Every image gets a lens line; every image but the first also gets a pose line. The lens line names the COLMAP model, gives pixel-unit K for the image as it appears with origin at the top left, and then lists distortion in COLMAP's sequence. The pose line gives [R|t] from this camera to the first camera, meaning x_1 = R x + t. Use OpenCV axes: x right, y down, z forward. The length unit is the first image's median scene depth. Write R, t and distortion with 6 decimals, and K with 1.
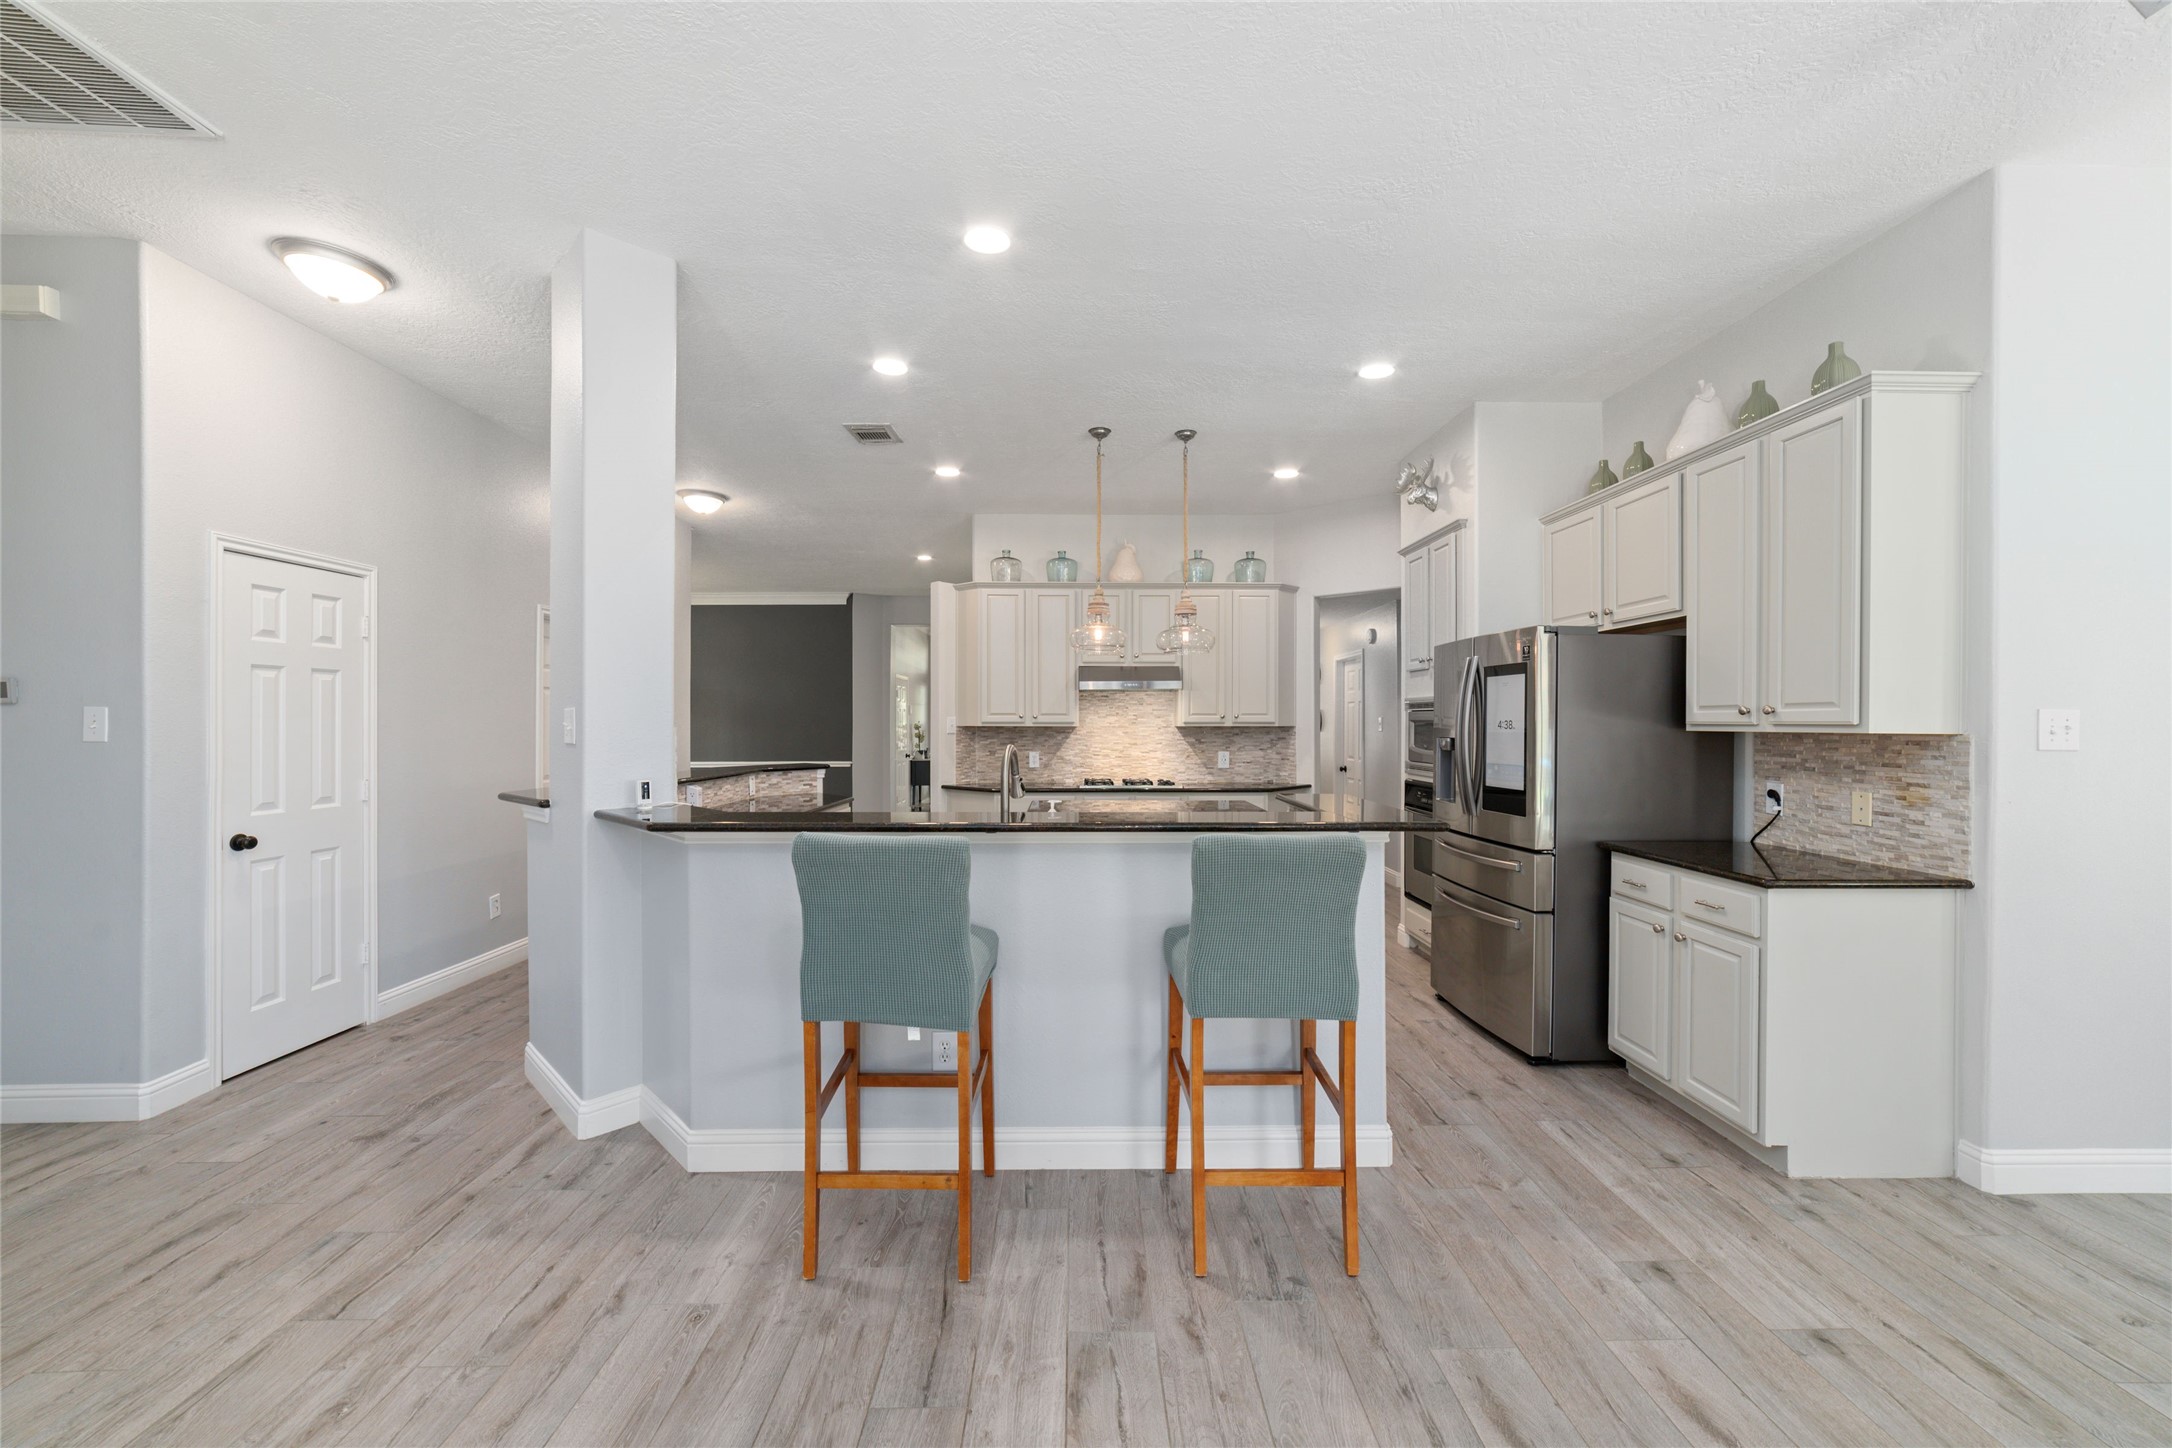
lens RADIAL K [[831.7, 0, 1088.7], [0, 831.7, 724.9], [0, 0, 1]] dist [-0.022165, 0.006463]
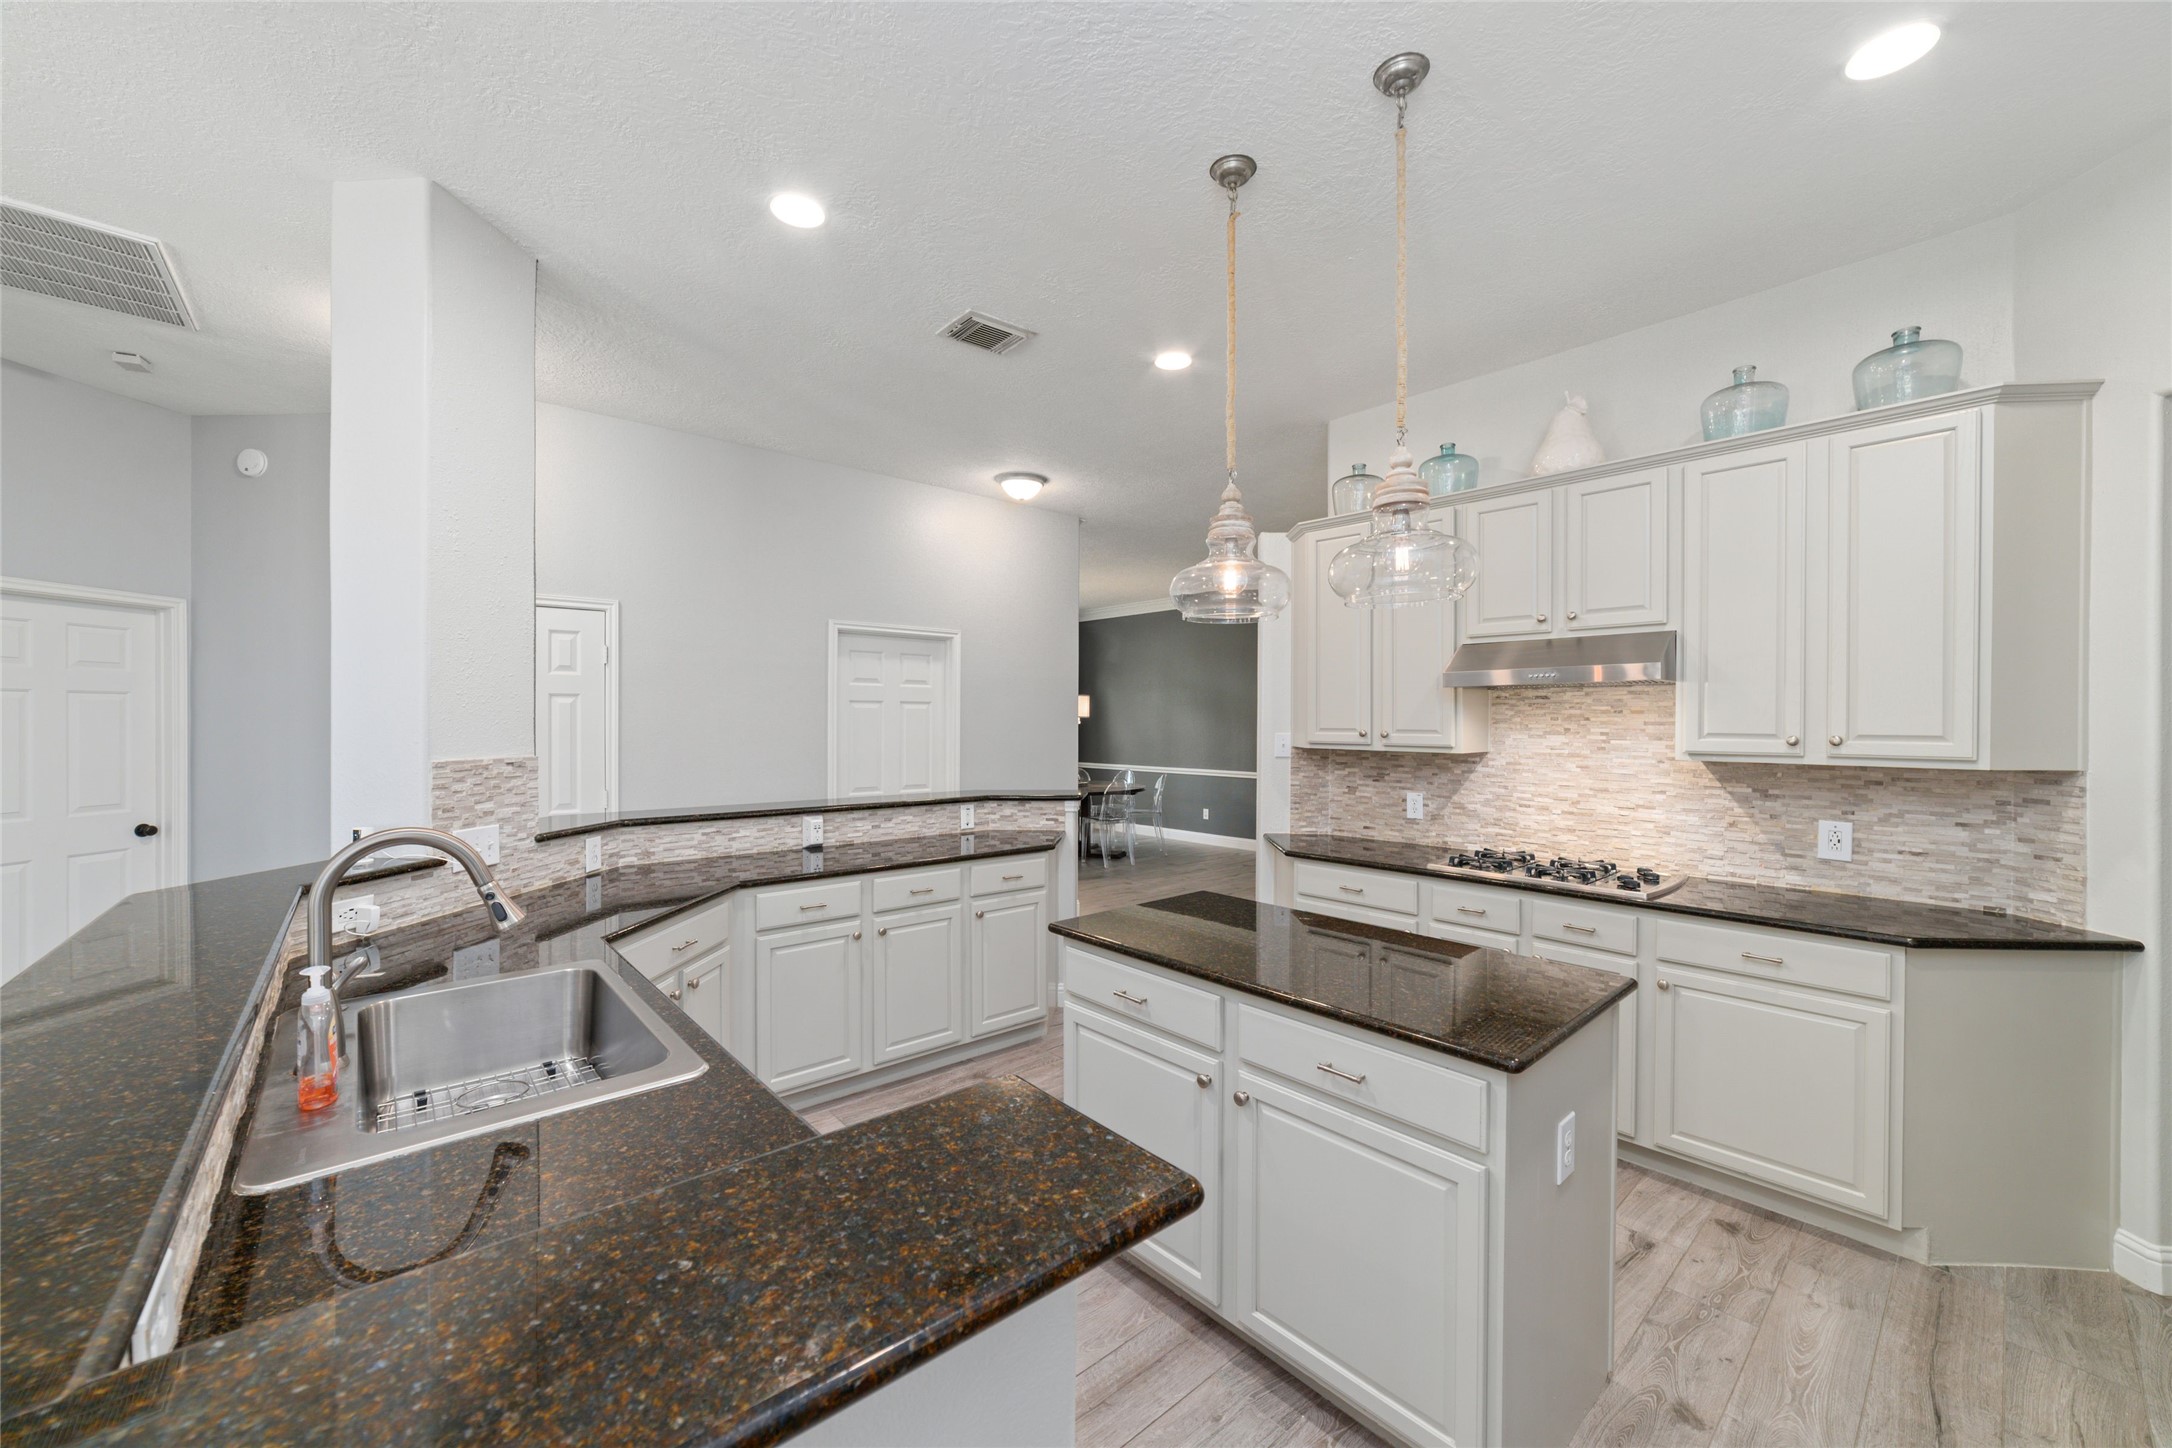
lens RADIAL K [[831.7, 0, 1088.8], [0, 831.7, 728.1], [0, 0, 1]] dist [-0.022165, 0.006463]
pose [[0.646488, 0.010131, -0.762857, 0.422902], [-0.004700, 0.999946, 0.009297, -0.032476], [0.762910, -0.002425, 0.646500, 0.780095]]
